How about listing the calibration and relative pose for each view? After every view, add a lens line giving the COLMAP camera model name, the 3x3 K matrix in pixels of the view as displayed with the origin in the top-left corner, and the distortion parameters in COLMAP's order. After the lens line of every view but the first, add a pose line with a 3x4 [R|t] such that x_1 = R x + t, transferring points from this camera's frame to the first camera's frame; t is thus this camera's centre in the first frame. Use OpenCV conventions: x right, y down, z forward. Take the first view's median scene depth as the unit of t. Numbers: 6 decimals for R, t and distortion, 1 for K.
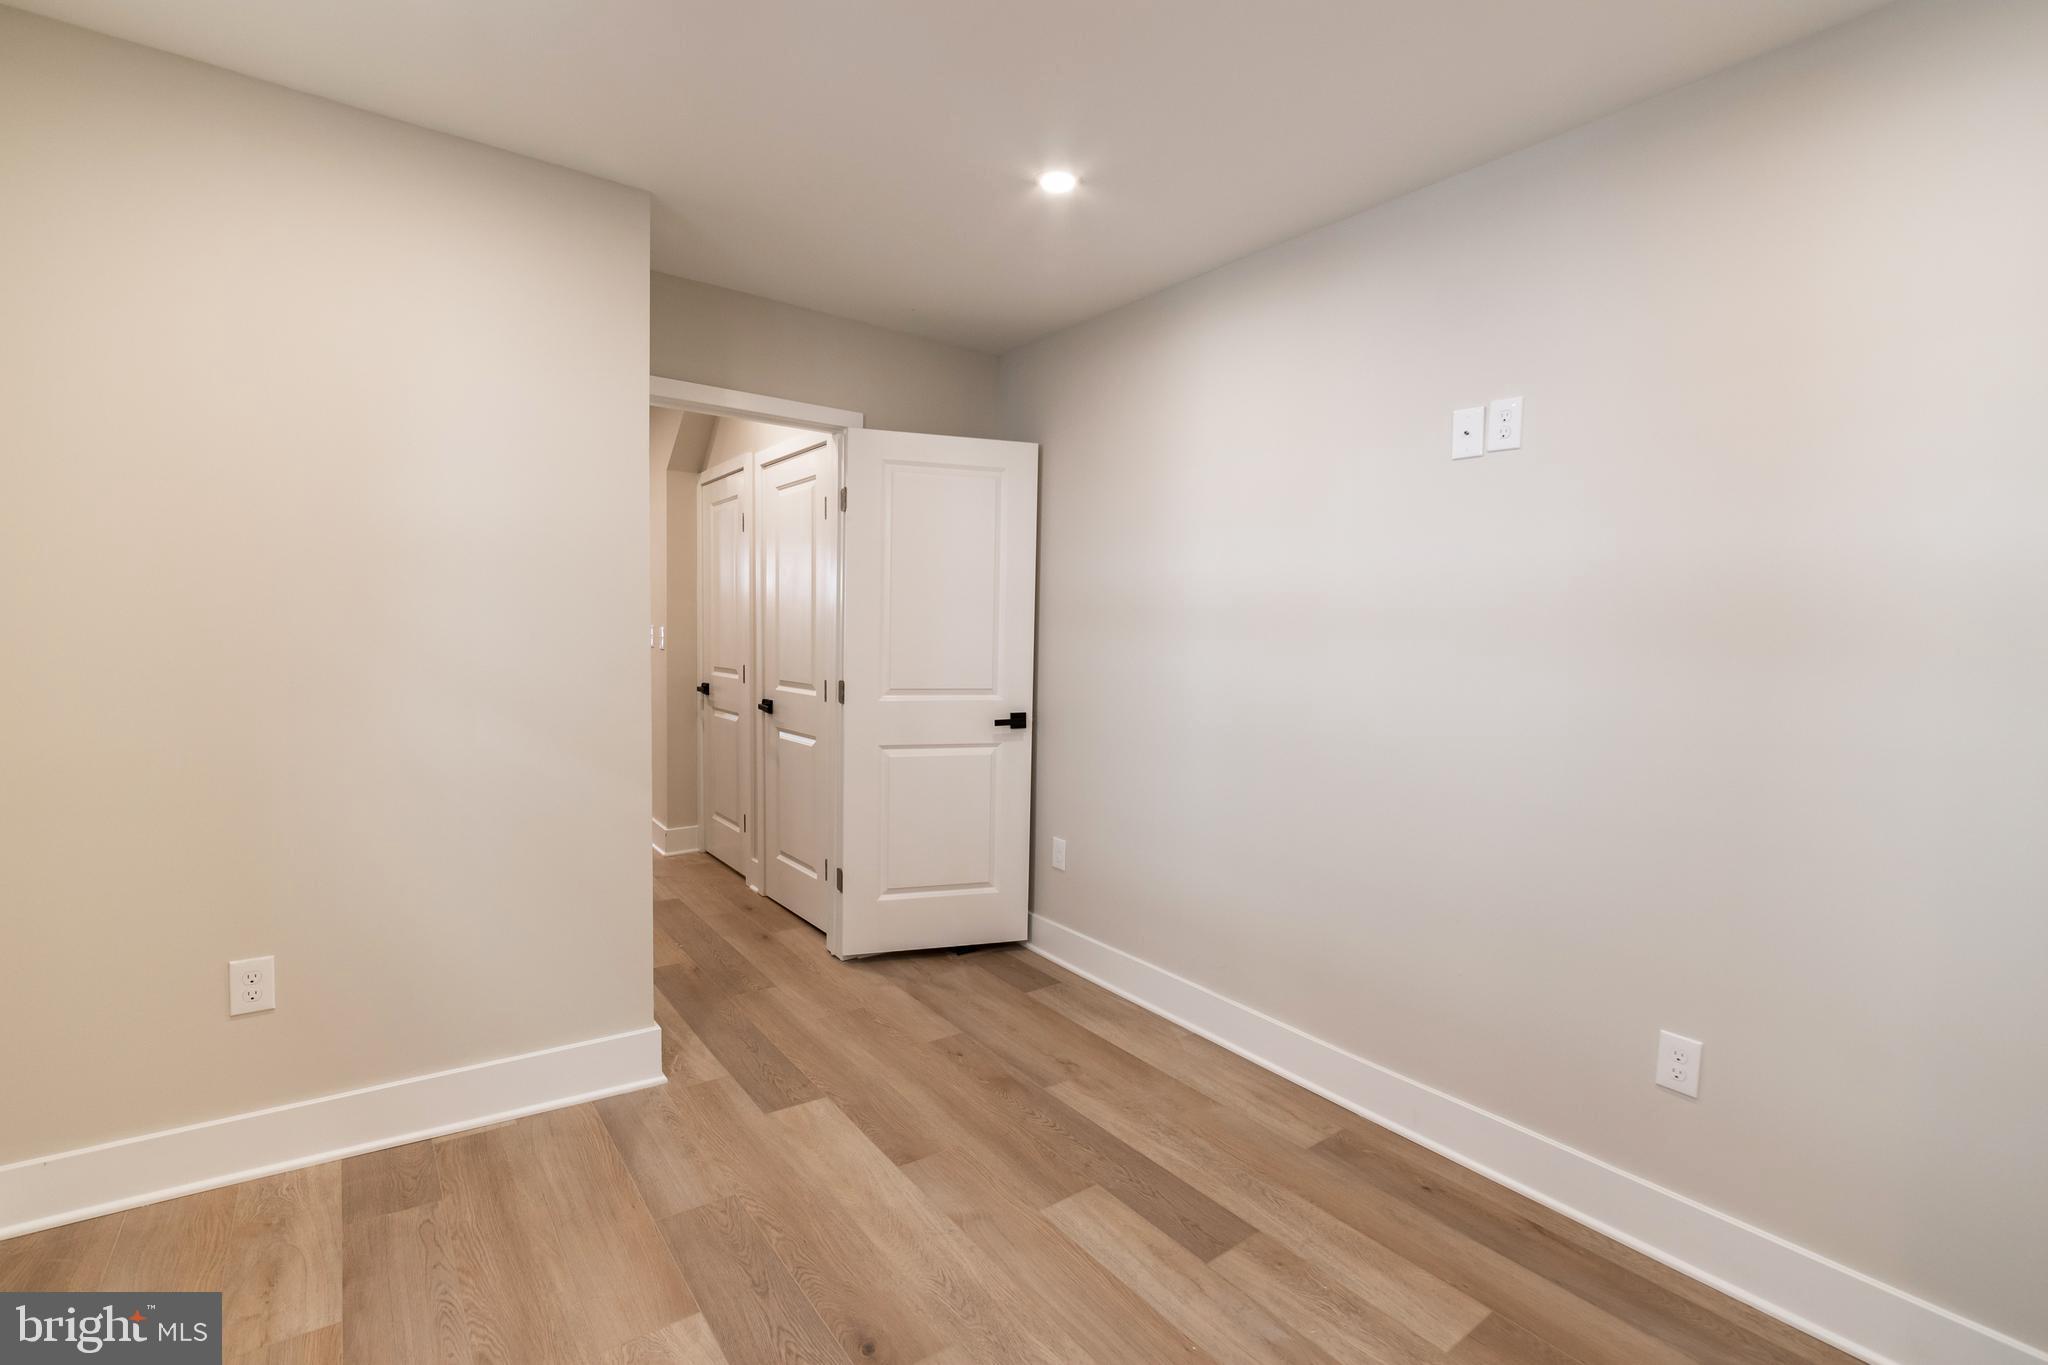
lens RADIAL K [[937.6, 0, 1024.0], [0, 937.6, 682.5], [0, 0, 1]] dist [-0.003068, -0.000414]
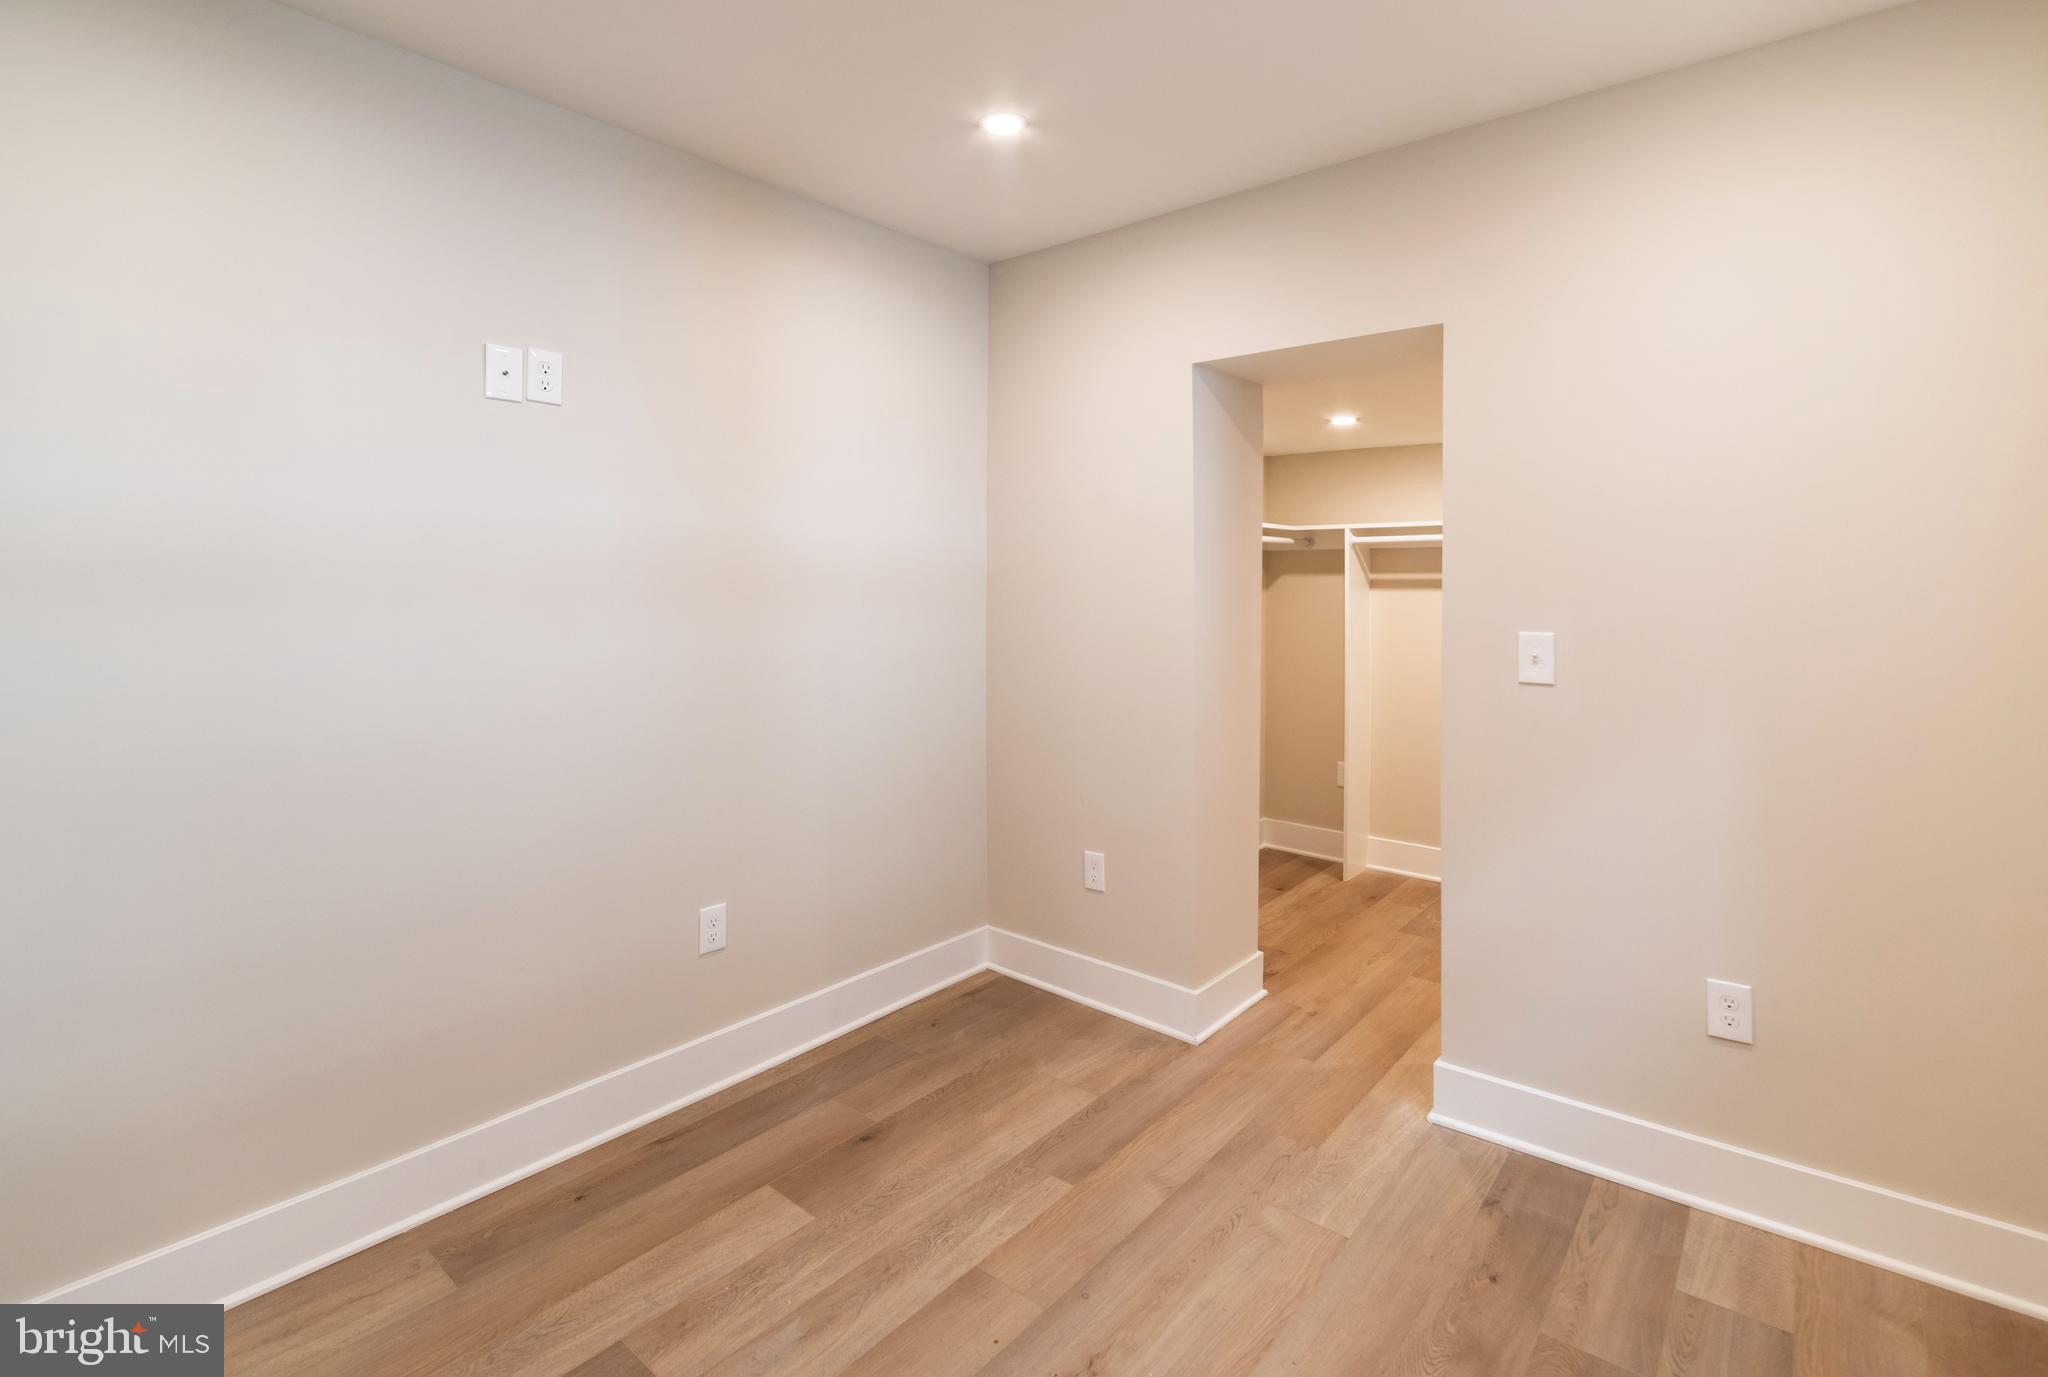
lens RADIAL K [[963.9, 0, 1032.1], [0, 963.9, 599.6], [0, 0, 1]] dist [-0.002650, -0.000872]
pose [[-0.240306, -0.028063, 0.970291, -0.627895], [0.053768, 0.997663, 0.042171, -0.065929], [-0.969207, 0.062305, -0.238235, 0.829015]]
